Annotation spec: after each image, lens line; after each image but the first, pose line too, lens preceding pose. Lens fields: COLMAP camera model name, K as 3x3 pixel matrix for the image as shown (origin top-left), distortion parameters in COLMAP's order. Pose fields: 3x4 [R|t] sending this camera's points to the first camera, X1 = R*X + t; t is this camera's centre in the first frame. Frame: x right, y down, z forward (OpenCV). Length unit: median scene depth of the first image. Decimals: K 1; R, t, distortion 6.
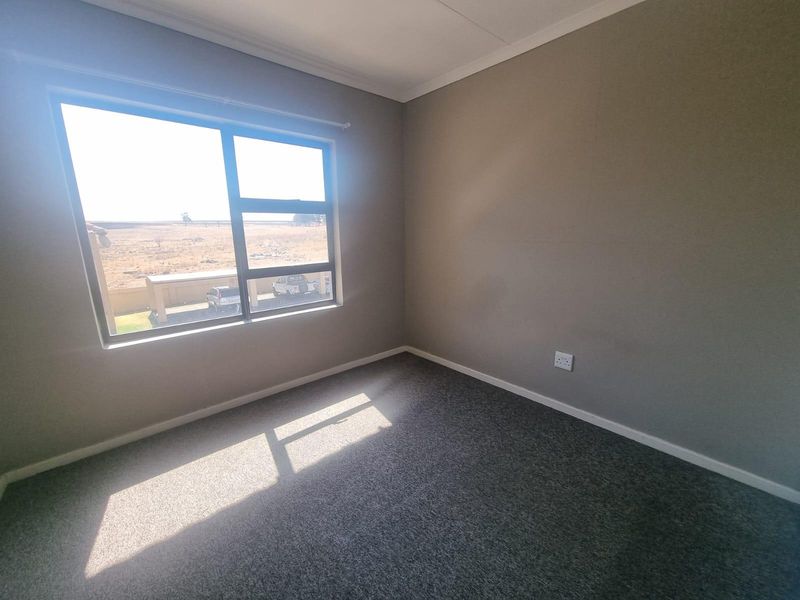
lens RADIAL K [[321.6, 0, 397.8], [0, 321.6, 301.3], [0, 0, 1]] dist [-0.004584, 0.000481]
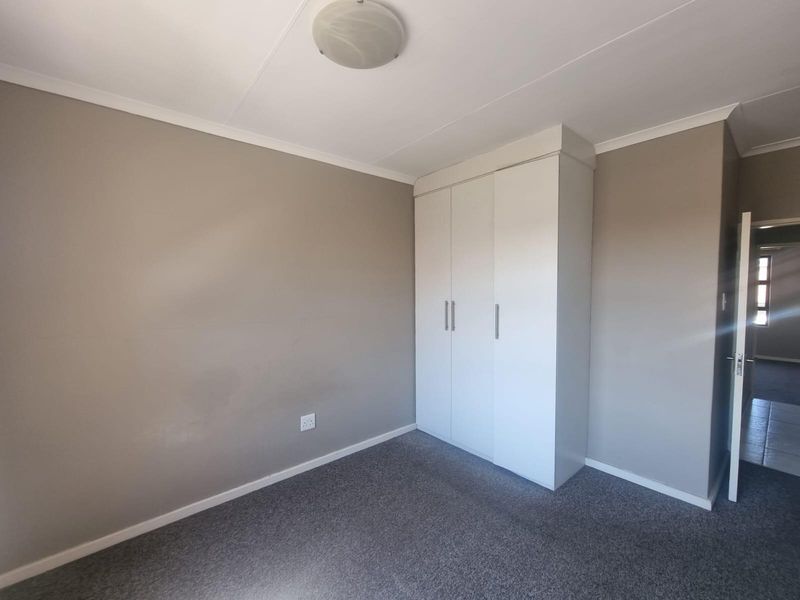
lens RADIAL K [[321.6, 0, 397.8], [0, 321.6, 301.3], [0, 0, 1]] dist [-0.004584, 0.000481]
pose [[0.018903, -0.012142, 0.999748, -0.577758], [0.222704, 0.974856, 0.007629, -0.160328], [-0.974703, 0.222503, 0.021132, 0.551262]]
